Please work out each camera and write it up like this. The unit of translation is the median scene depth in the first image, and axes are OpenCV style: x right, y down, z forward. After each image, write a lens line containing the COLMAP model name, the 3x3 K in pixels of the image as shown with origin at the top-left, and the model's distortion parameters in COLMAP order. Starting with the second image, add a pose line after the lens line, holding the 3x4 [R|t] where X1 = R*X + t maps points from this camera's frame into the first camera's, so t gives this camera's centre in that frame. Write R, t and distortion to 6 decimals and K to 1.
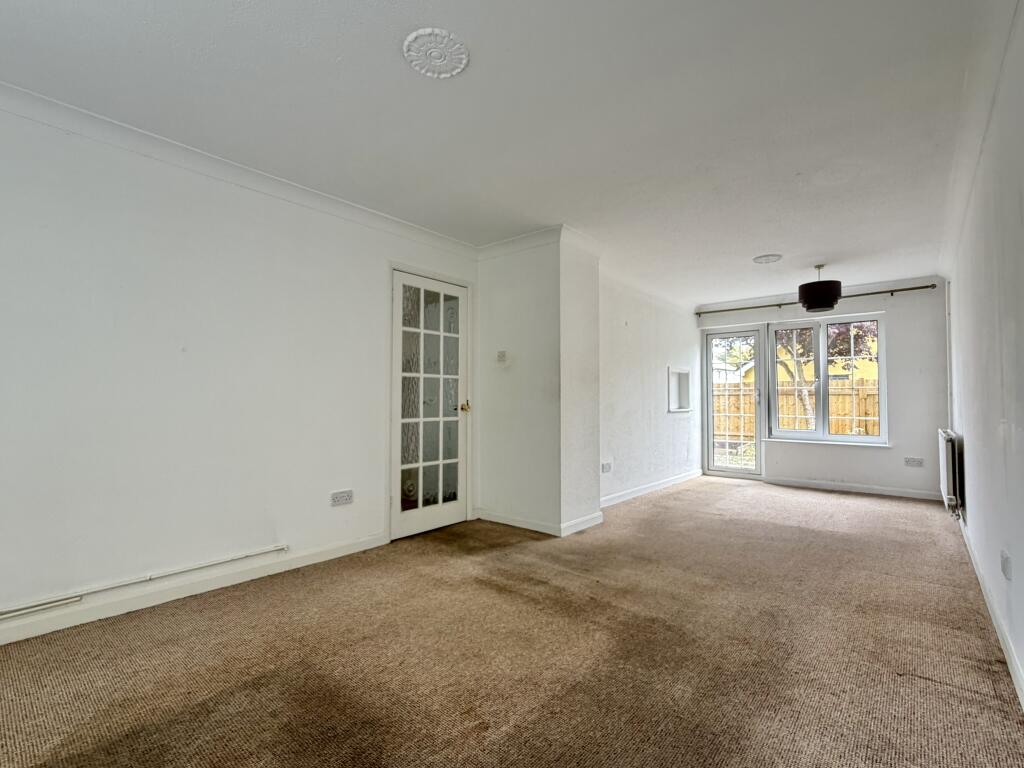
lens RADIAL K [[472.8, 0, 509.5], [0, 472.8, 383.9], [0, 0, 1]] dist [-0.001380, -0.000275]
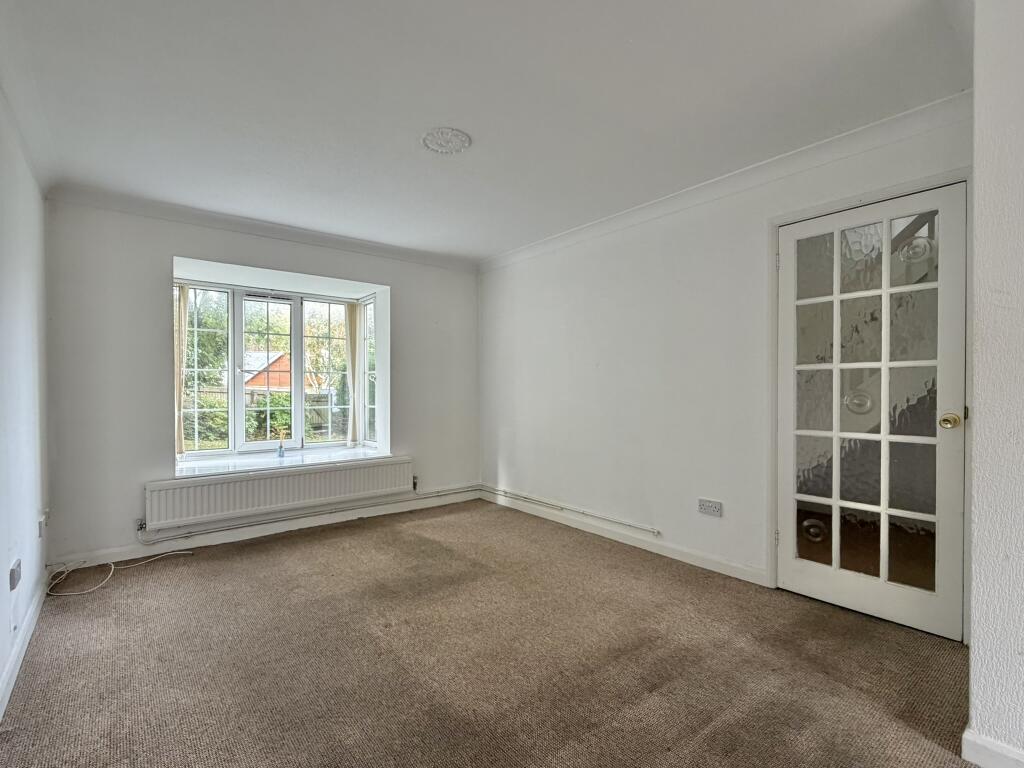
lens RADIAL K [[472.8, 0, 494.0], [0, 472.8, 392.7], [0, 0, 1]] dist [-0.001380, -0.000275]
pose [[-0.183188, 0.009763, -0.983029, 0.659288], [0.036579, 0.999326, 0.003108, -0.001116], [0.982397, -0.035389, -0.183422, 0.801201]]
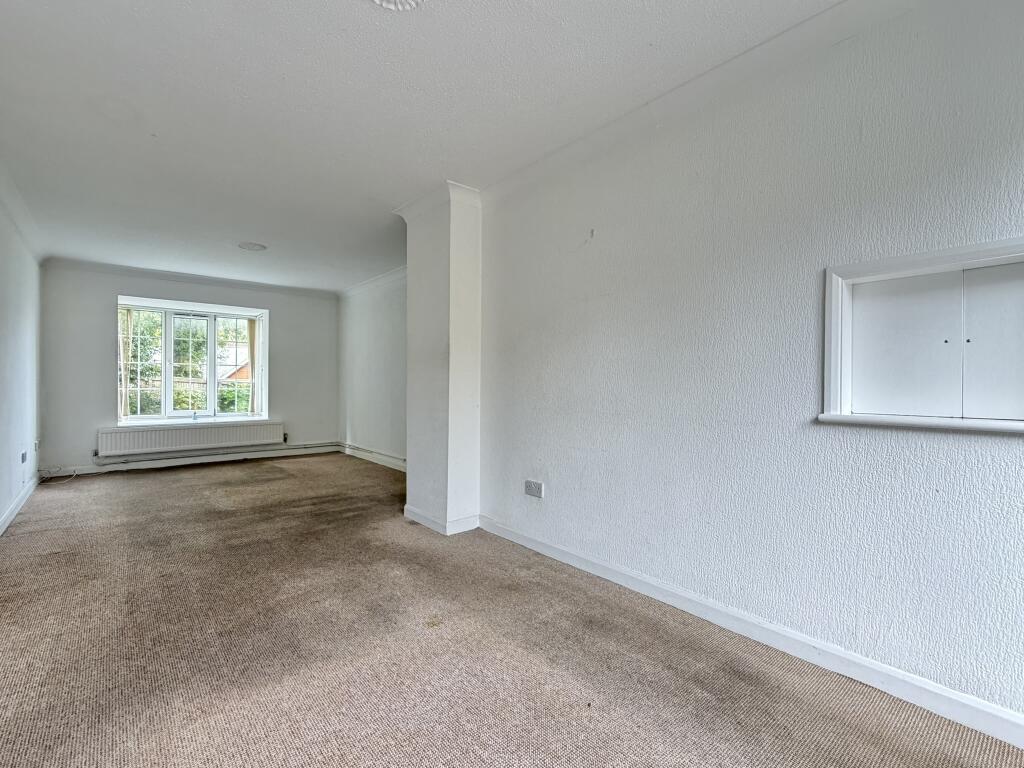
lens RADIAL K [[472.8, 0, 512.1], [0, 472.8, 384.2], [0, 0, 1]] dist [-0.001380, -0.000275]
pose [[-0.153691, -0.001369, -0.988118, 1.261010], [0.029807, 0.999538, -0.006021, 0.058900], [0.987669, -0.030378, -0.153579, 1.617350]]
